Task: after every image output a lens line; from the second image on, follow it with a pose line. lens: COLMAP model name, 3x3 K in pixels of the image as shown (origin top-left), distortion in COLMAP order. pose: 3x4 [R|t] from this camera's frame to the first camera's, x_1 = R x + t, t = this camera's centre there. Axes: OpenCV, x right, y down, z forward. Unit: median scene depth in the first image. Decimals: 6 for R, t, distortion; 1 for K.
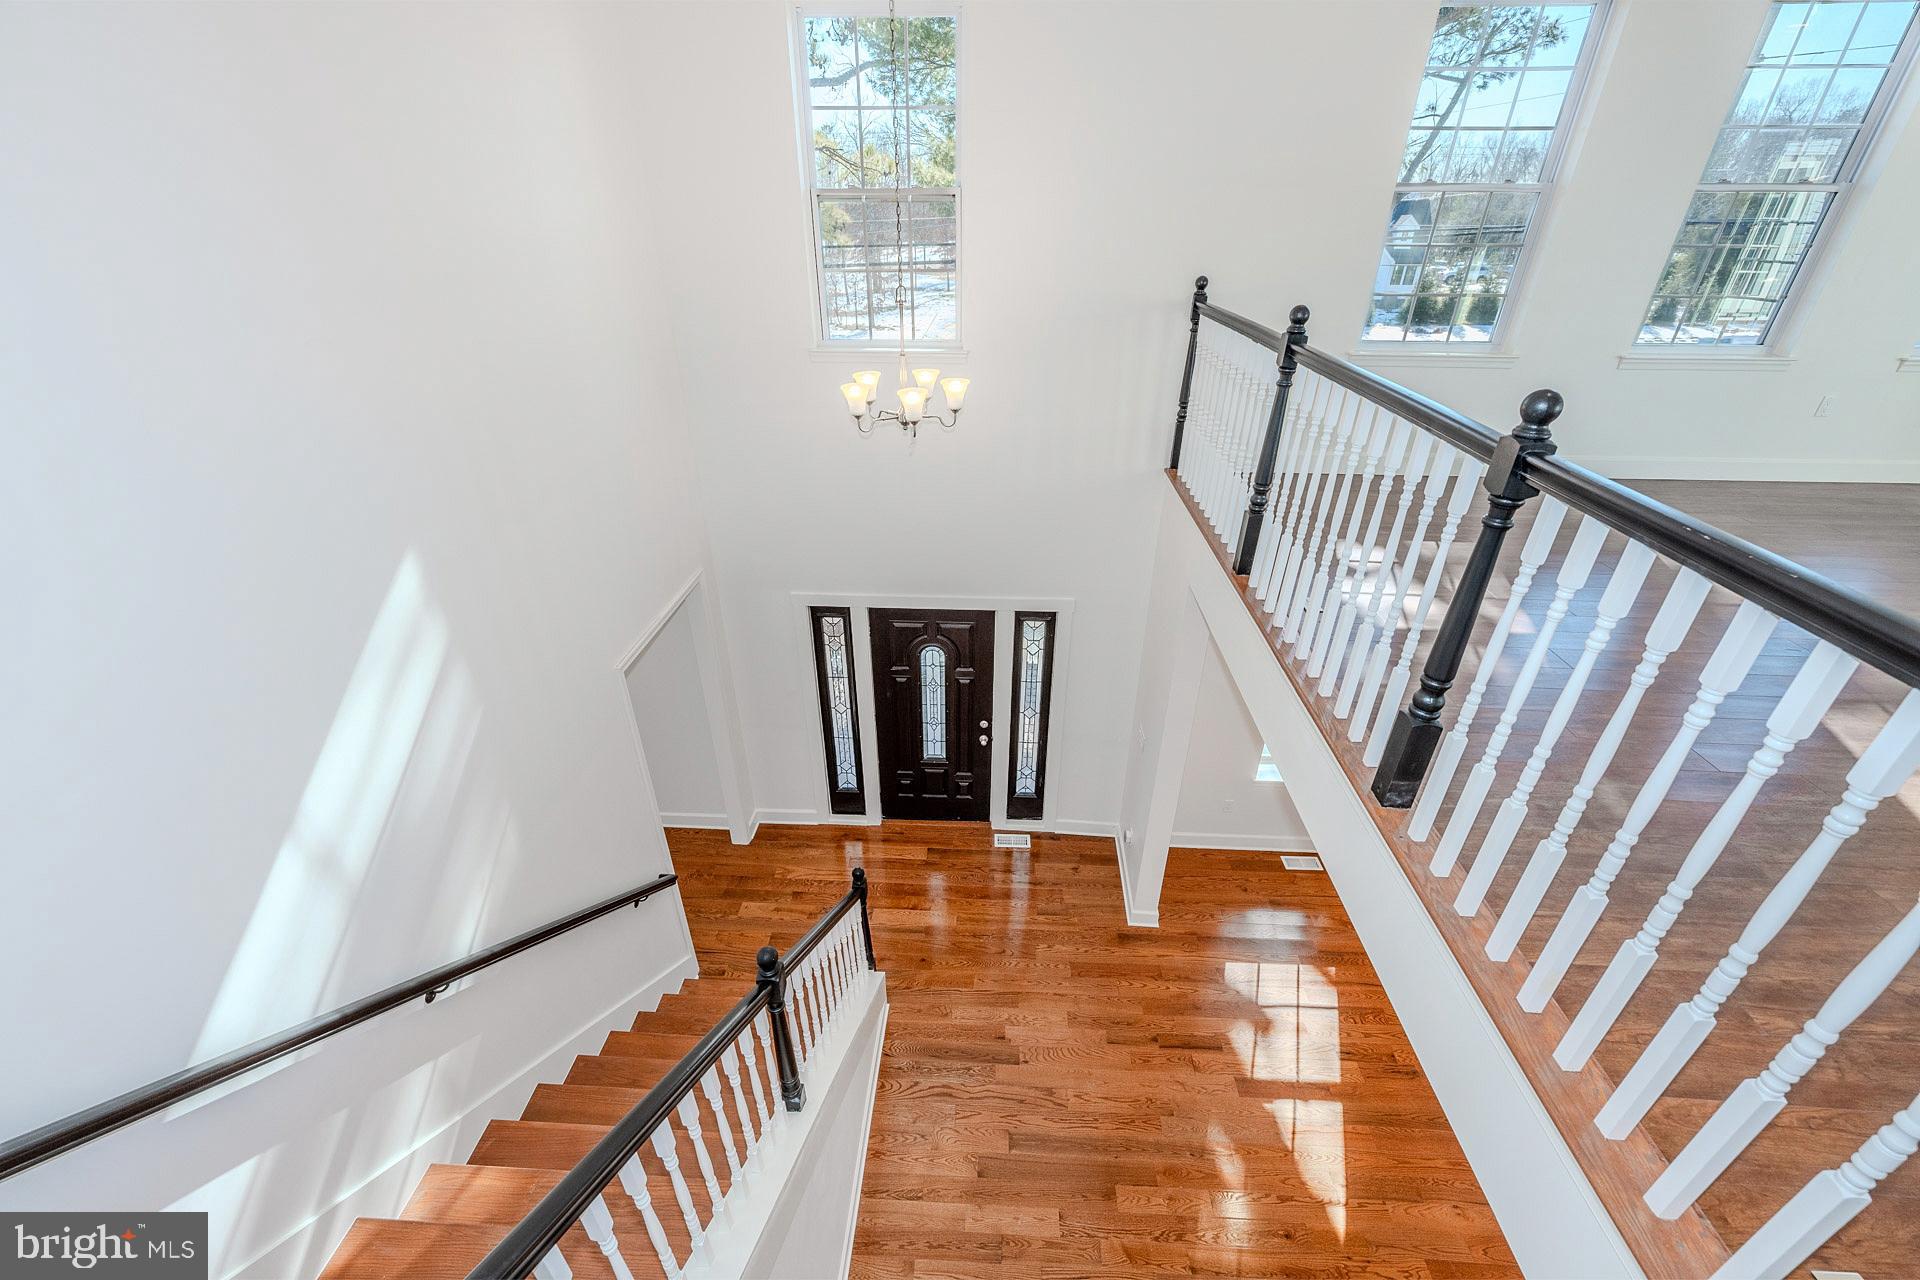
lens RADIAL K [[762.9, 0, 952.8], [0, 762.9, 644.6], [0, 0, 1]] dist [0.000828, 0.000161]
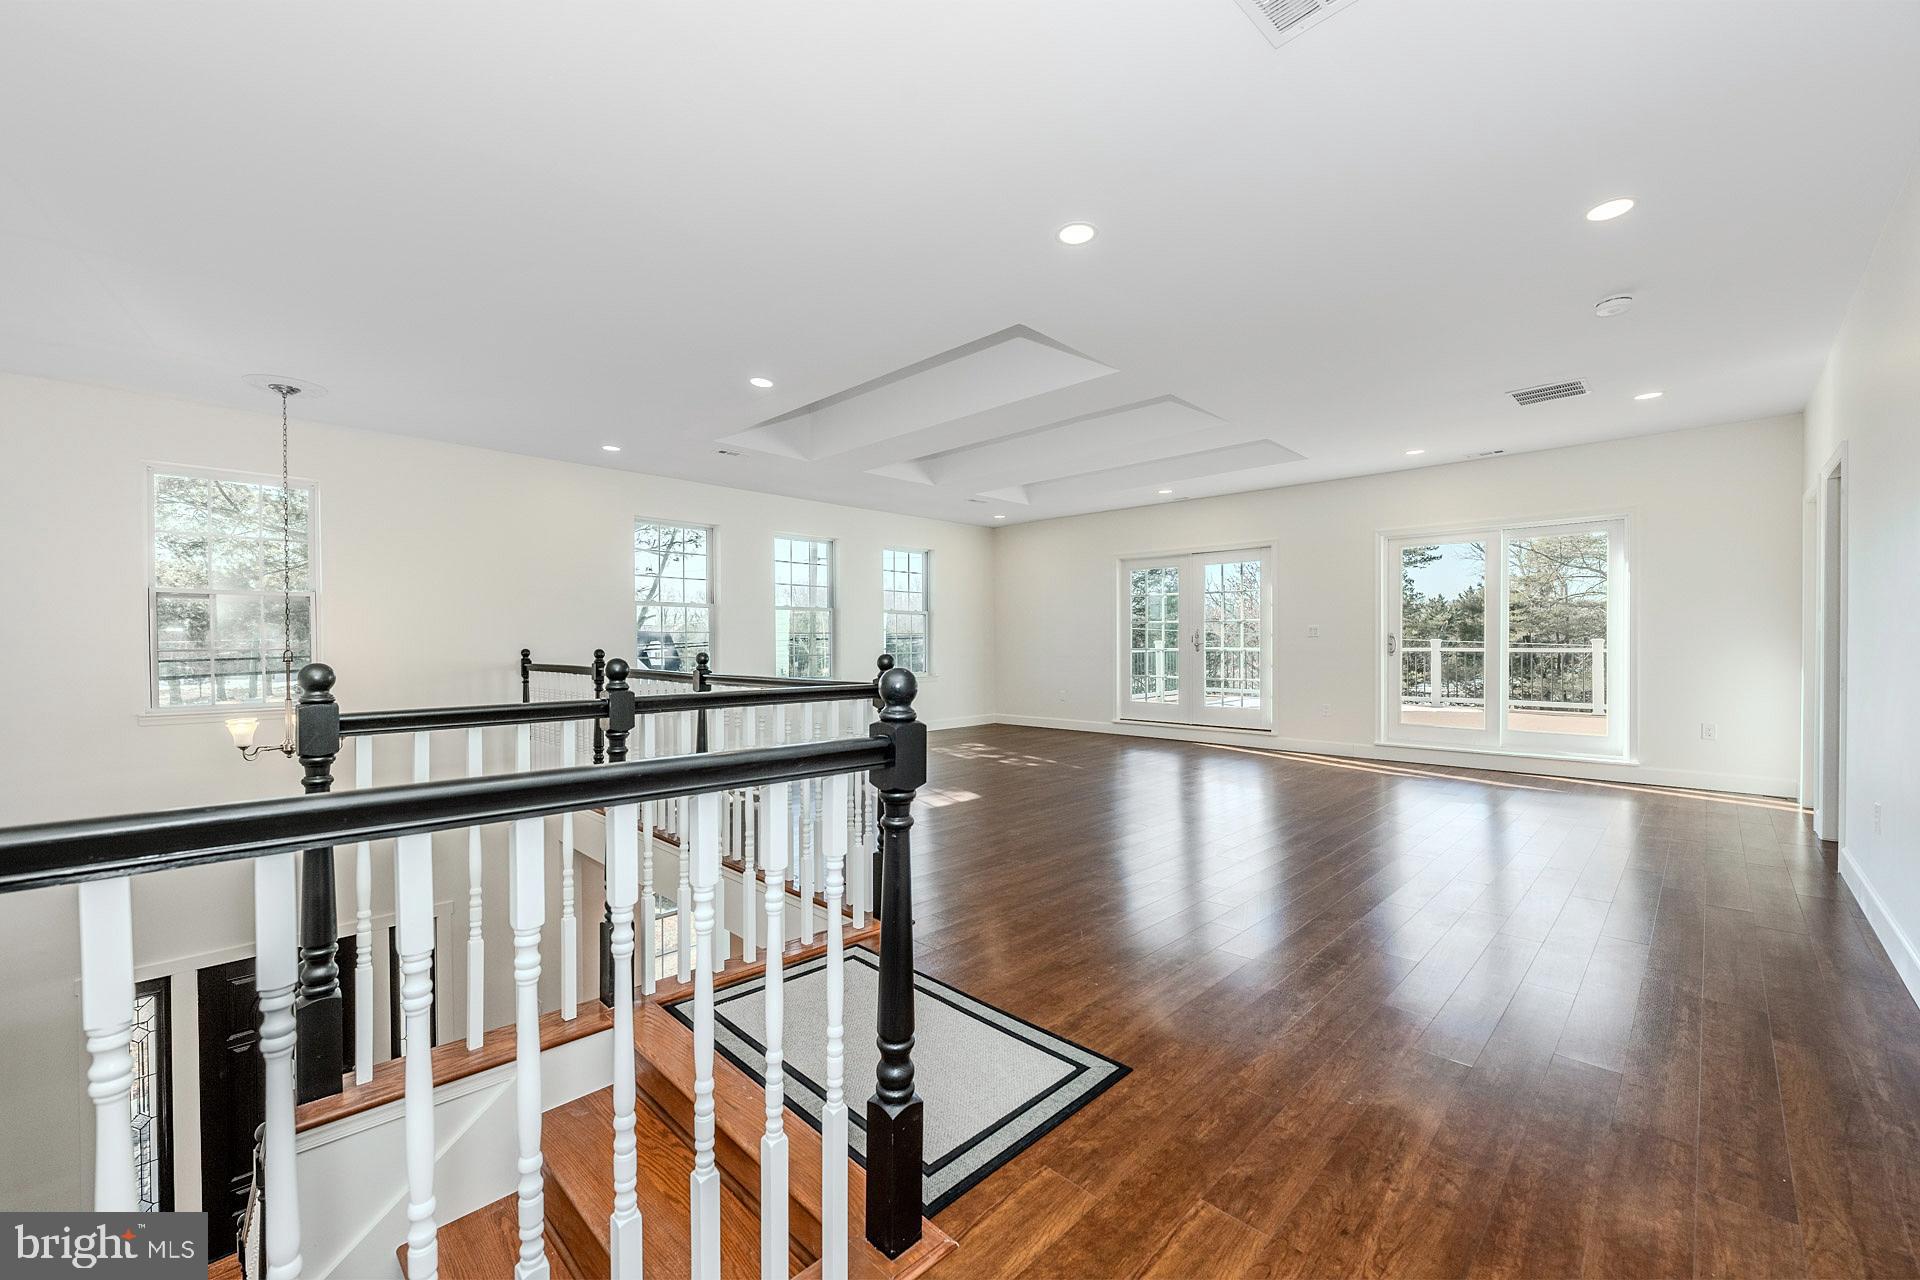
lens RADIAL K [[762.9, 0, 957.5], [0, 762.9, 644.1], [0, 0, 1]] dist [0.000828, 0.000161]
pose [[0.656200, -0.004054, 0.754576, -0.252645], [0.373851, 0.870377, -0.320435, 0.314798], [-0.655467, 0.492368, 0.572657, -0.435315]]
